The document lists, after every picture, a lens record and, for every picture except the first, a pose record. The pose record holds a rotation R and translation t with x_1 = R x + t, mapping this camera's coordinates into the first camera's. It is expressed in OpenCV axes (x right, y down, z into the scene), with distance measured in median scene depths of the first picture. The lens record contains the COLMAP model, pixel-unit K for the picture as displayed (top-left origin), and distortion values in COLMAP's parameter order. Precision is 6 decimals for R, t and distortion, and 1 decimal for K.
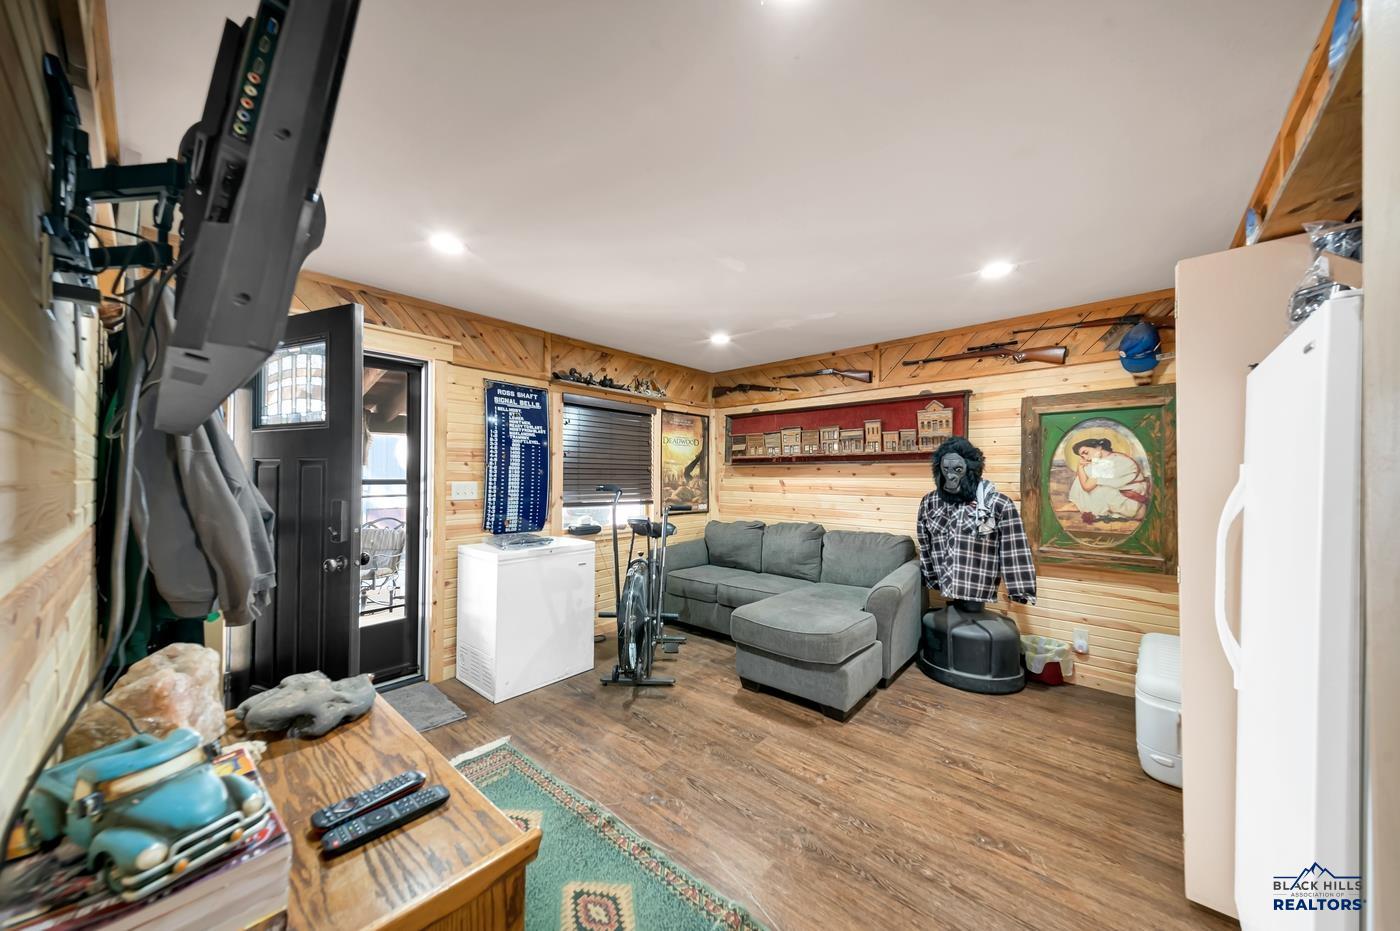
lens RADIAL K [[486.1, 0, 700.0], [0, 486.1, 465.5], [0, 0, 1]] dist [0.022516, -0.007922]
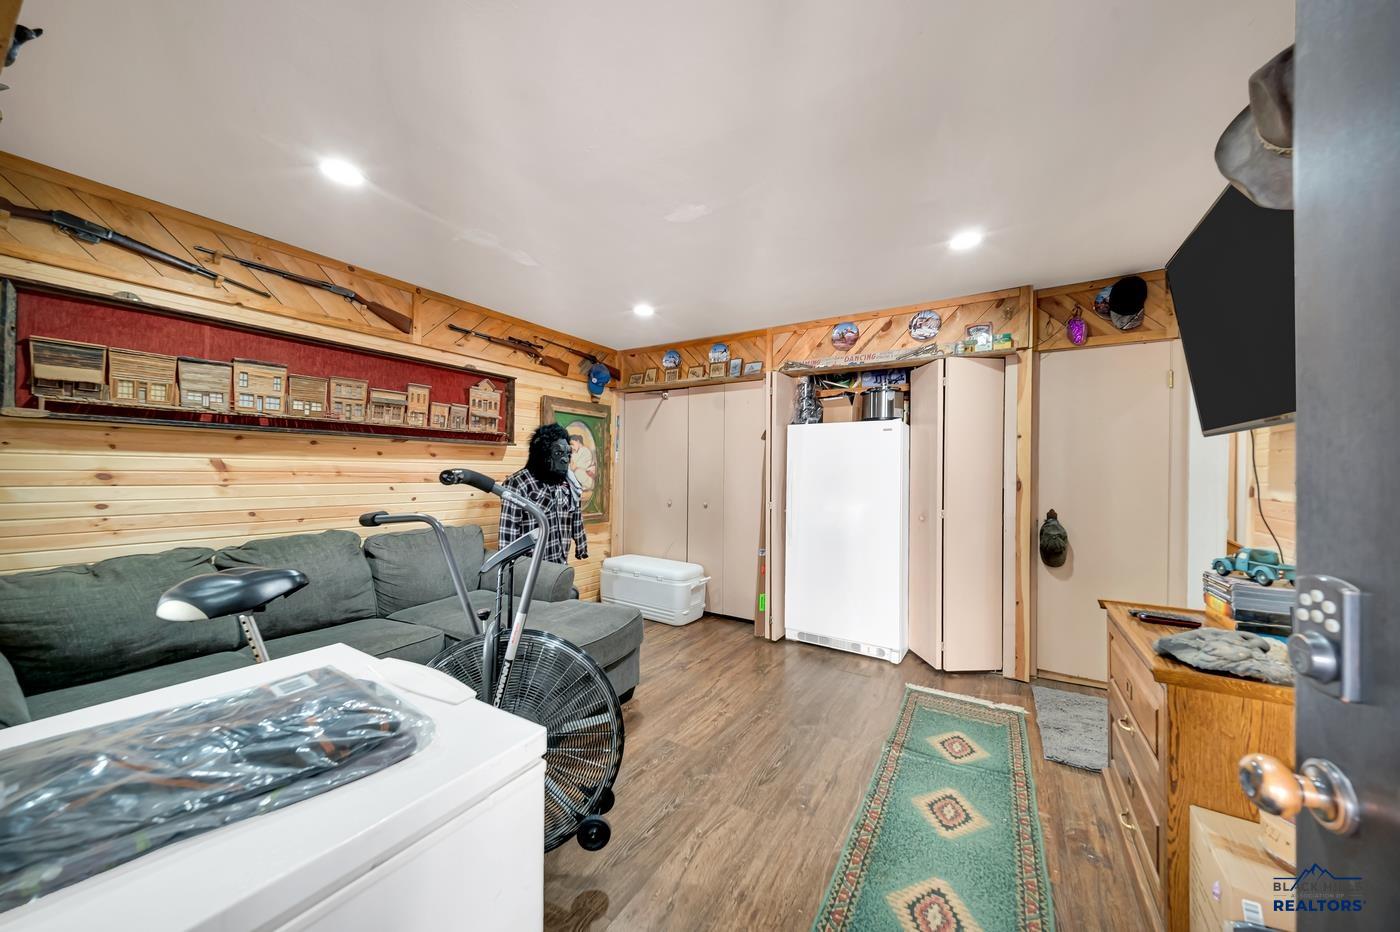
lens RADIAL K [[486.1, 0, 700.0], [0, 486.1, 466.0], [0, 0, 1]] dist [0.022516, -0.007922]
pose [[-0.165261, 0.001264, 0.986249, -0.503691], [-0.039821, 0.999175, -0.007953, 0.025779], [-0.985446, -0.040588, -0.165074, 0.703122]]
